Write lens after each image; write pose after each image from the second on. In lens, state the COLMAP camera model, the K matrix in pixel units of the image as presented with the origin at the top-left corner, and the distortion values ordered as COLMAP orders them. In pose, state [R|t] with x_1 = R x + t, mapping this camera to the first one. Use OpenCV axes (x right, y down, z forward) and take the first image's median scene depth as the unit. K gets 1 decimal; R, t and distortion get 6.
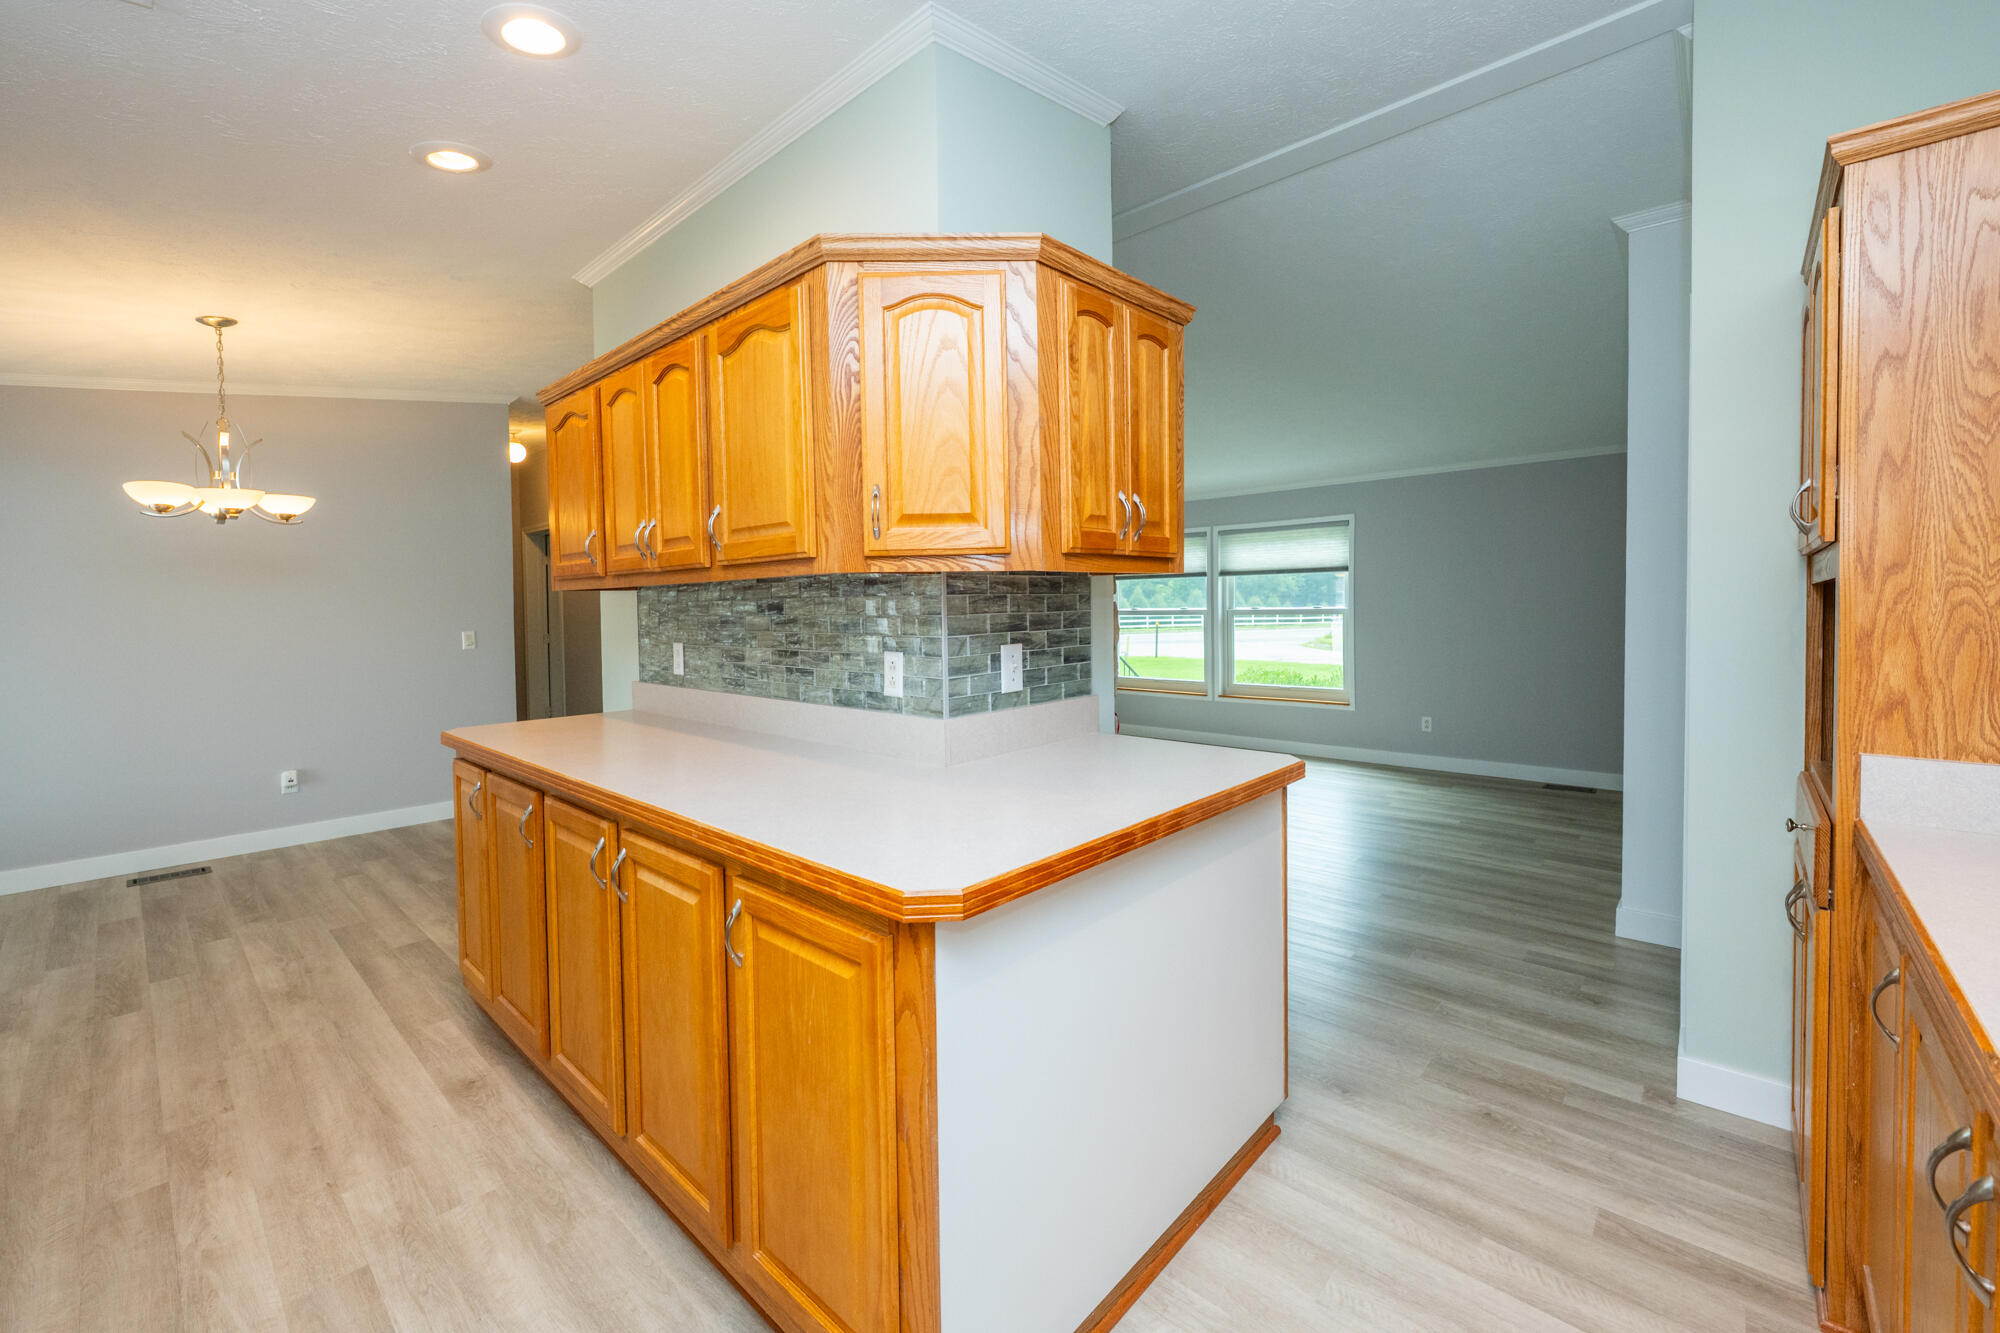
lens RADIAL K [[797.0, 0, 970.2], [0, 797.0, 627.8], [0, 0, 1]] dist [0.004597, 0.001308]
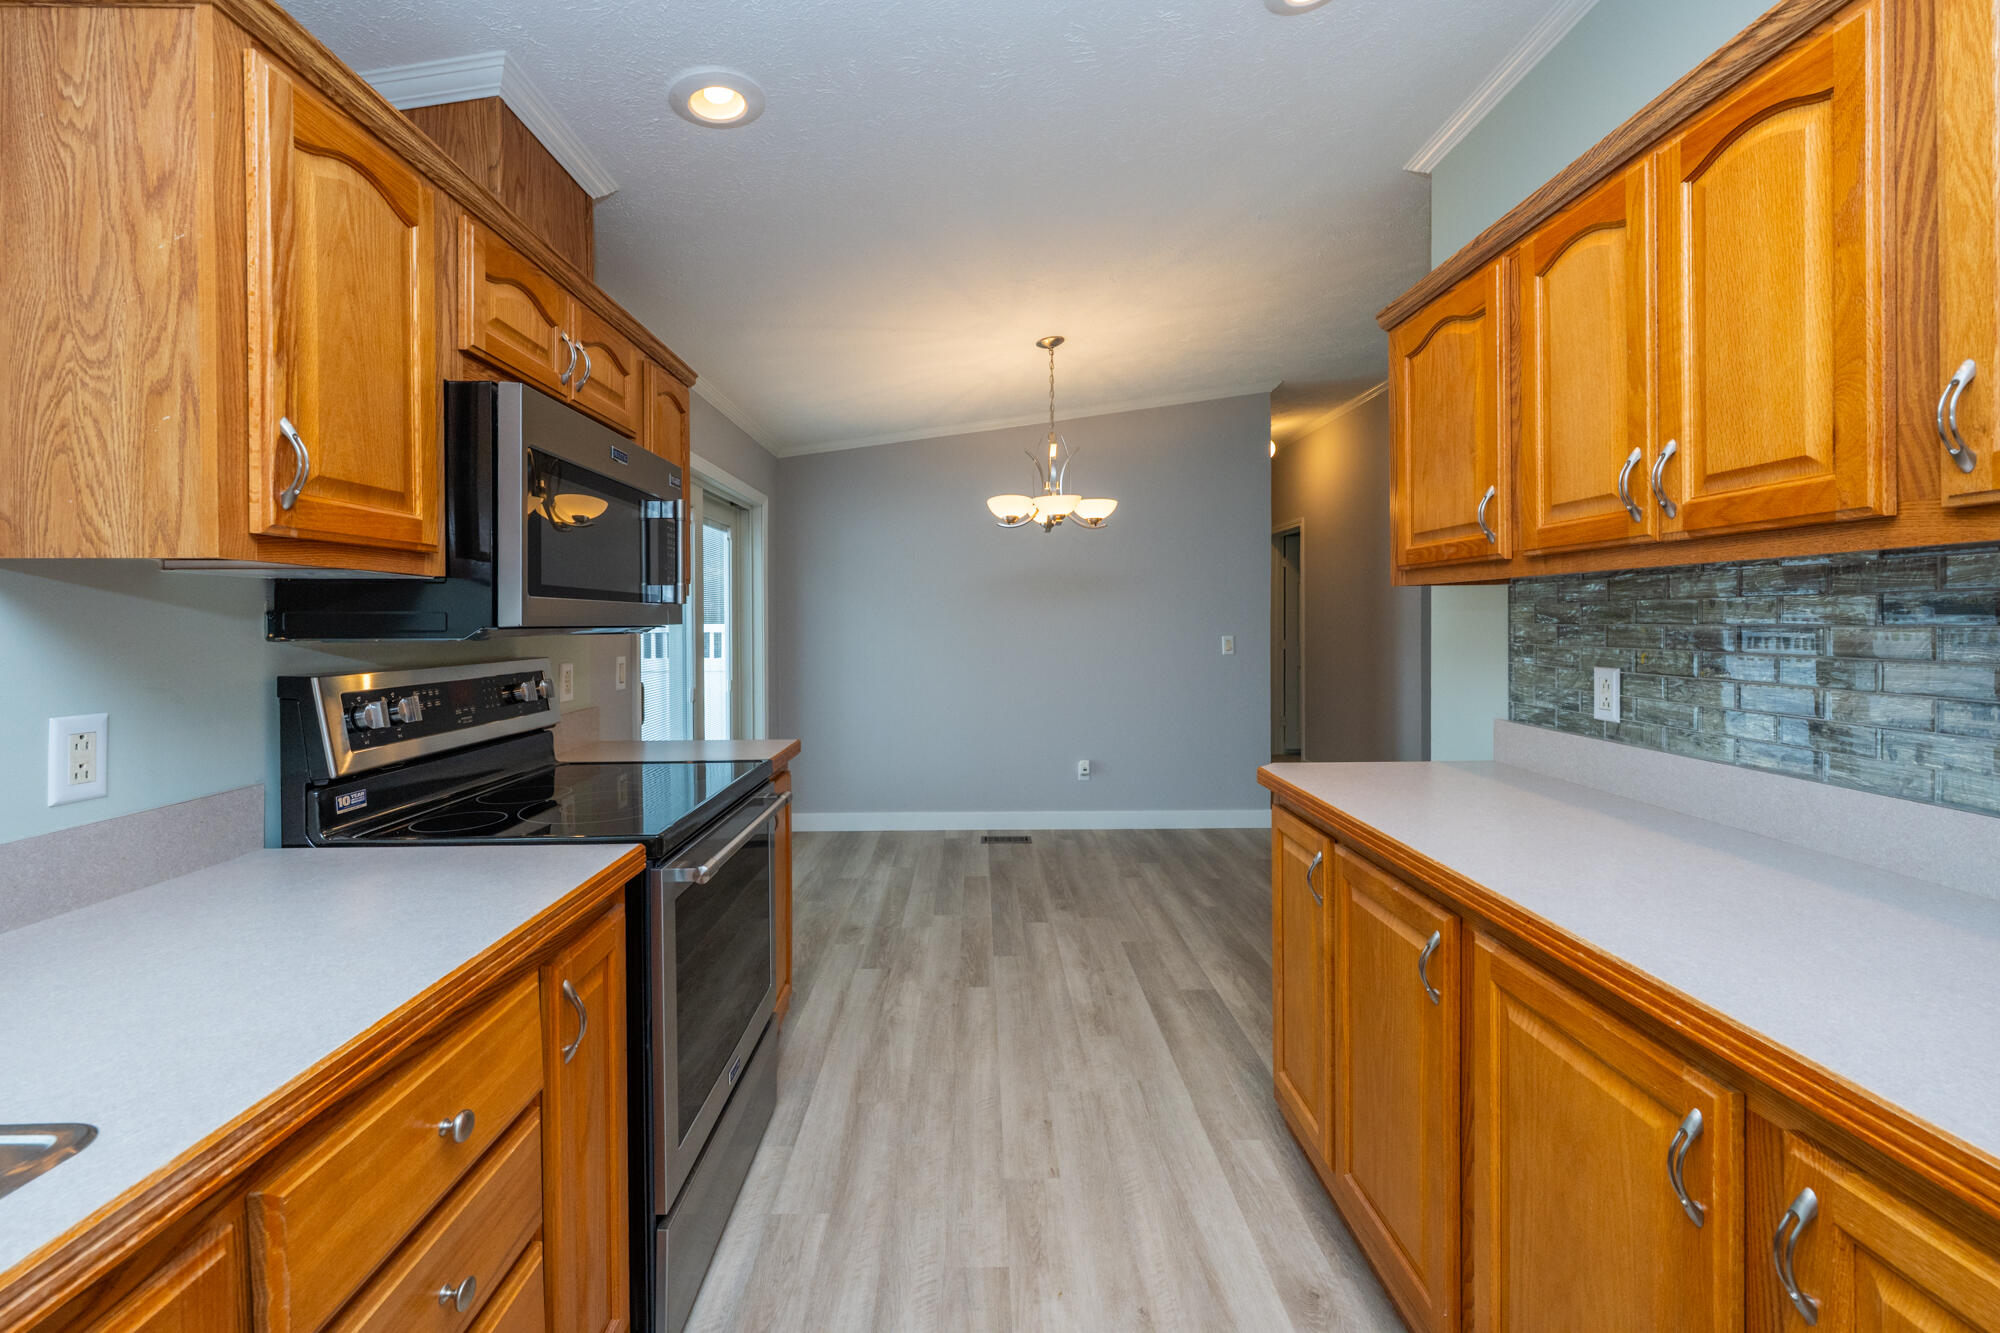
lens RADIAL K [[797.0, 0, 999.5], [0, 797.0, 627.2], [0, 0, 1]] dist [0.004597, 0.001308]
pose [[0.702326, 0.017266, -0.711646, -0.243366], [-0.023263, 0.999729, 0.001297, -0.001832], [0.711475, 0.015644, 0.702537, 0.228180]]
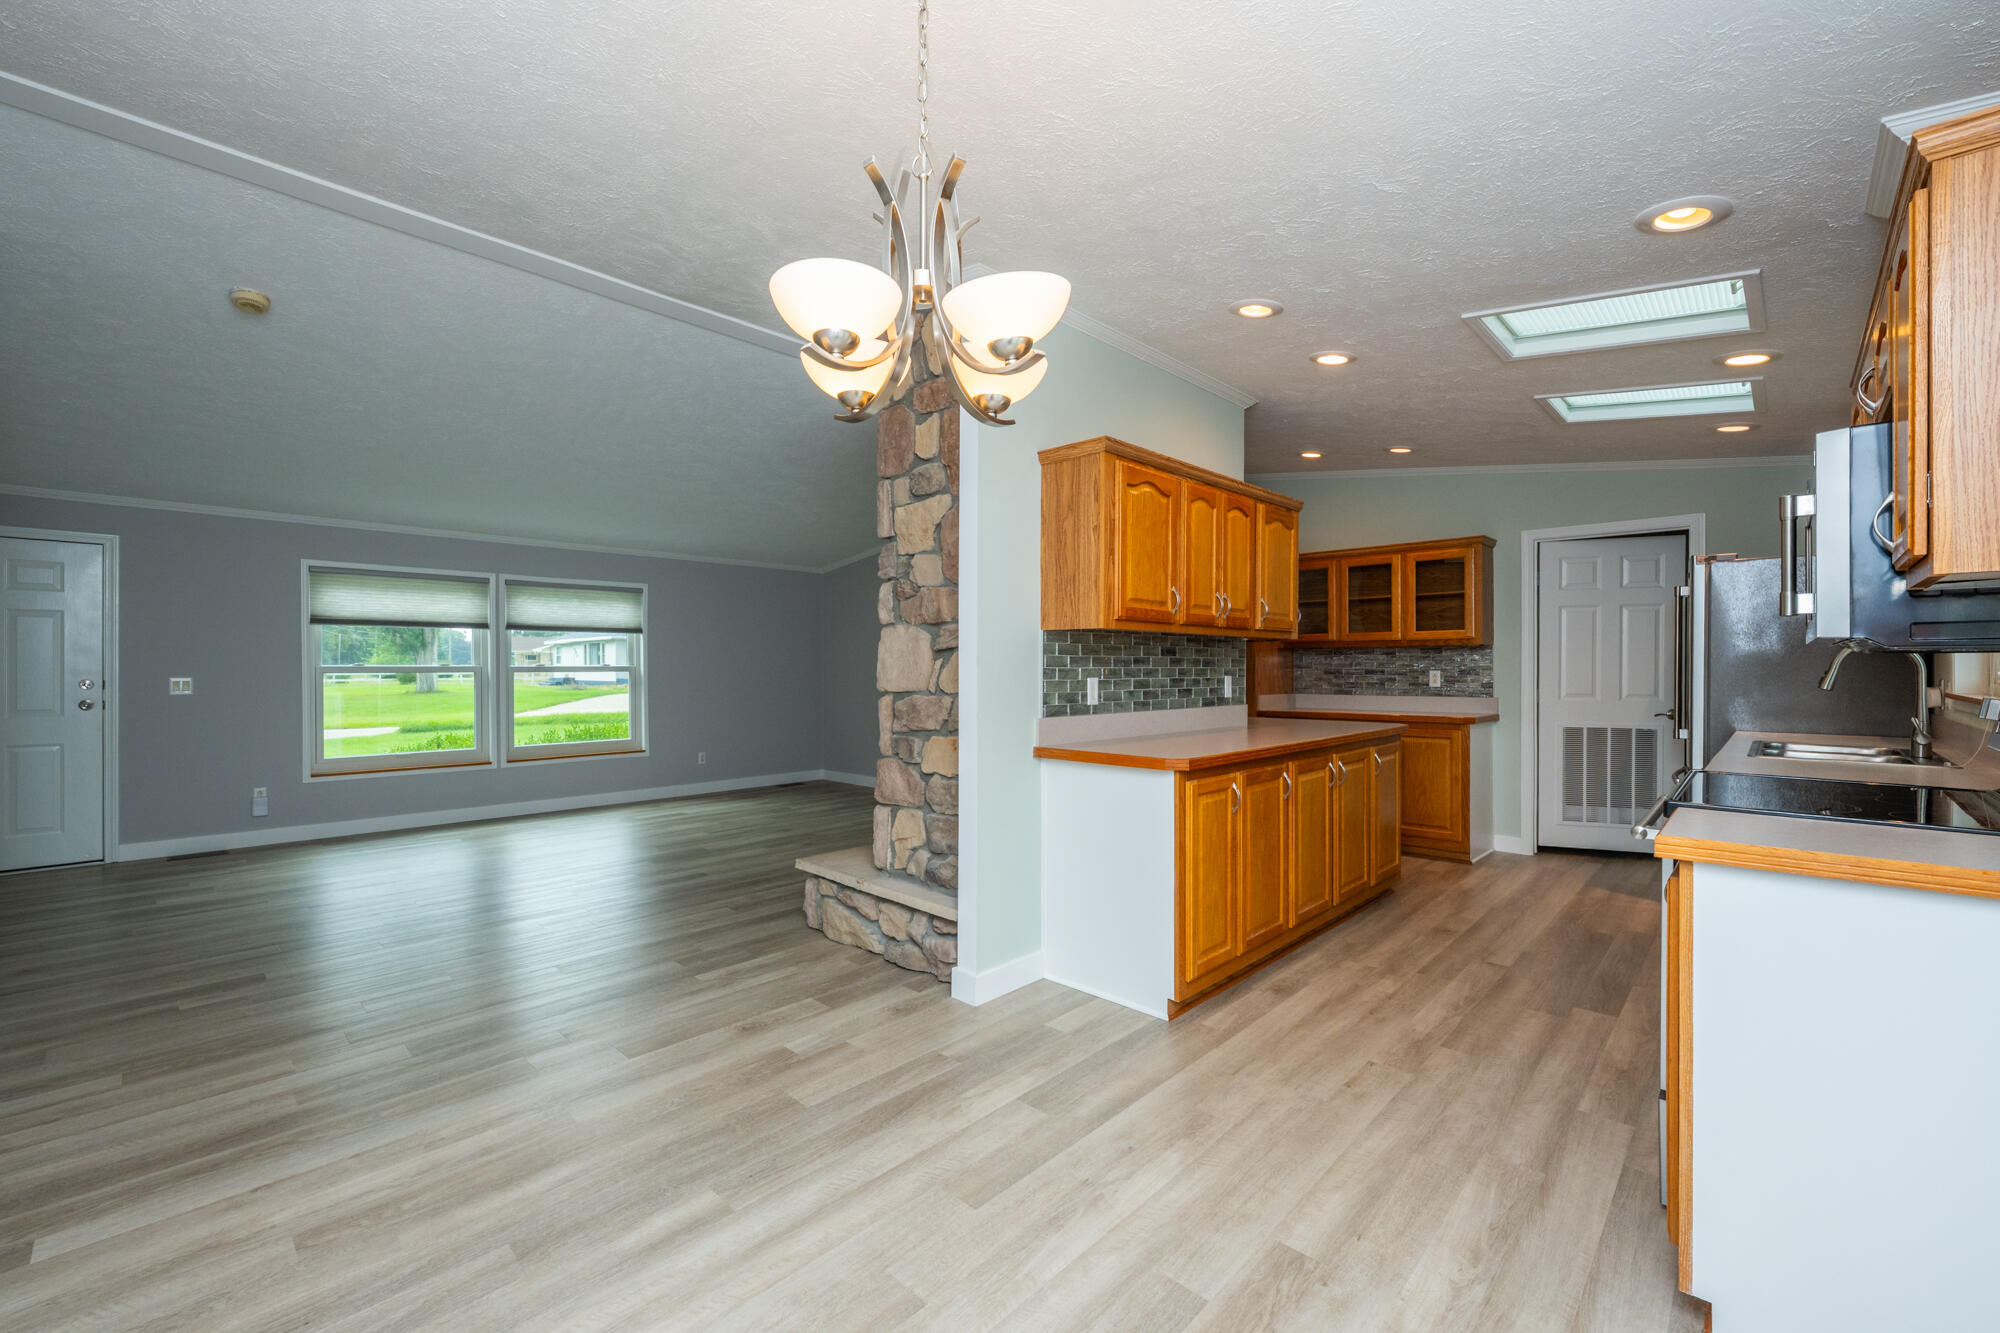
lens RADIAL K [[797.0, 0, 998.4], [0, 797.0, 671.3], [0, 0, 1]] dist [0.004597, 0.001308]
pose [[0.021130, 0.010984, 0.999716, -1.471131], [0.024313, 0.999638, -0.011497, 0.018503], [-0.999481, 0.024550, 0.020855, 1.050162]]
